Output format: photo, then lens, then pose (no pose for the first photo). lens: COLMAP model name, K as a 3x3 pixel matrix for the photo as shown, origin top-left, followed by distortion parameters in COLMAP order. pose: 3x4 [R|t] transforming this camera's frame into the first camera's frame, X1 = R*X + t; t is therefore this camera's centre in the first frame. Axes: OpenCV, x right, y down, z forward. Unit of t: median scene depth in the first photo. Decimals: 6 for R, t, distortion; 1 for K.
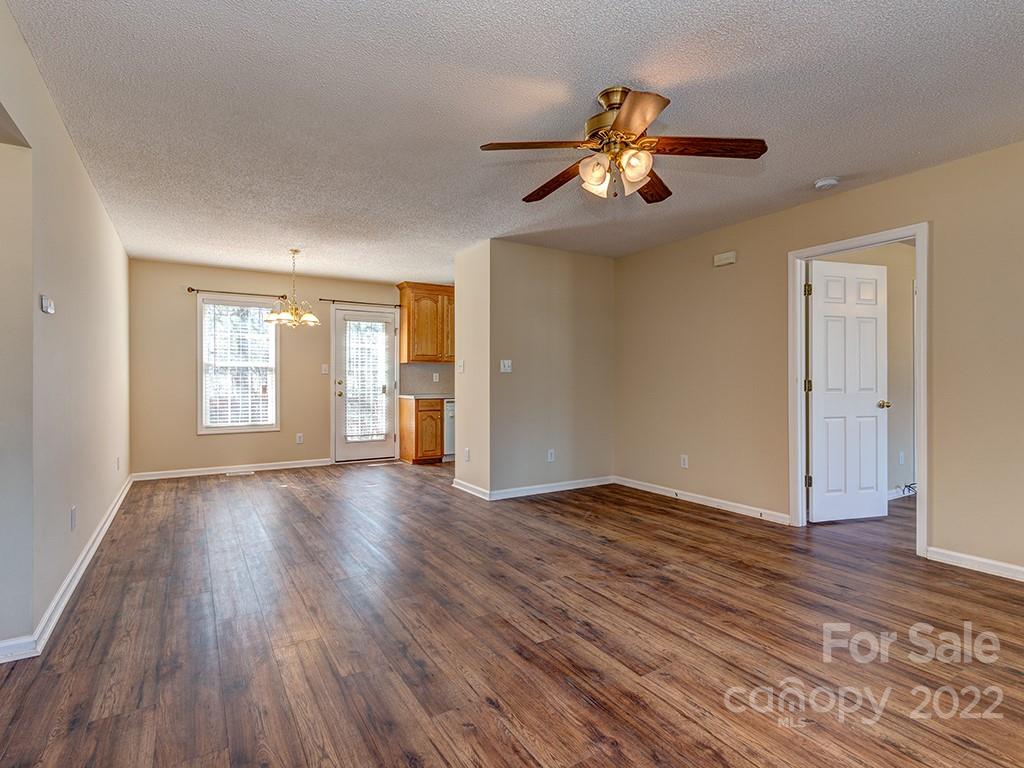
lens RADIAL K [[518.6, 0, 511.7], [0, 518.6, 386.8], [0, 0, 1]] dist [0.006374, 0.000313]
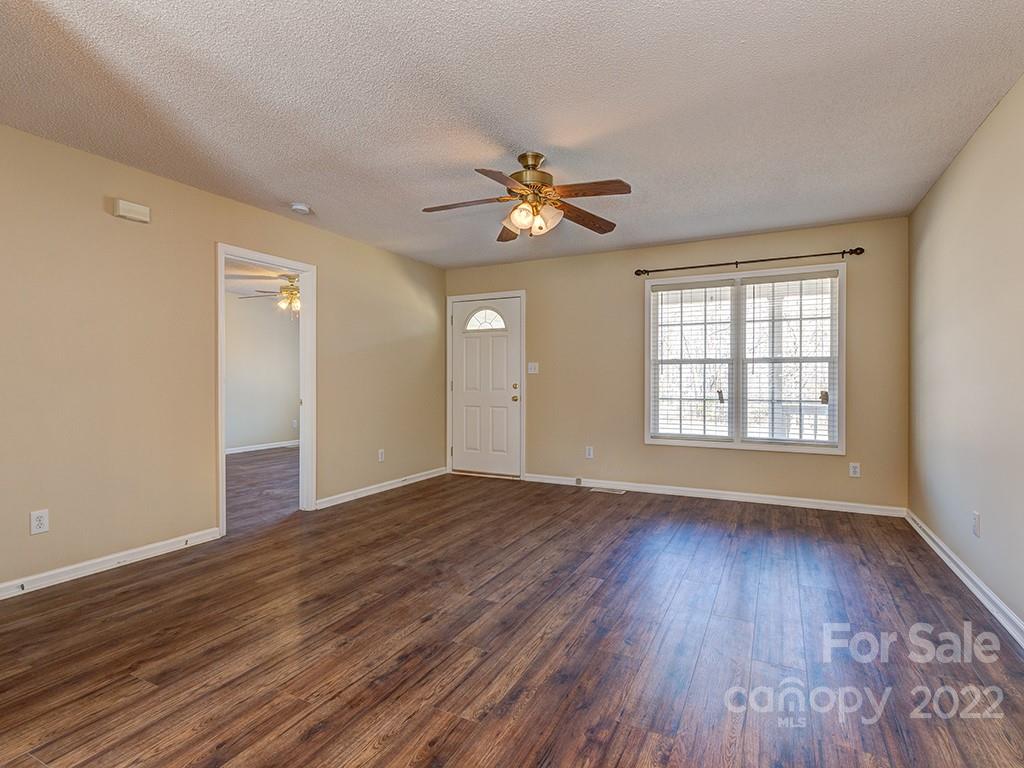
lens RADIAL K [[518.6, 0, 511.7], [0, 518.6, 386.8], [0, 0, 1]] dist [0.006374, 0.000313]
pose [[-0.522976, -0.005108, 0.852332, -0.859352], [0.012181, 0.999835, 0.013466, -0.012864], [-0.852260, 0.017424, -0.522828, 1.707937]]
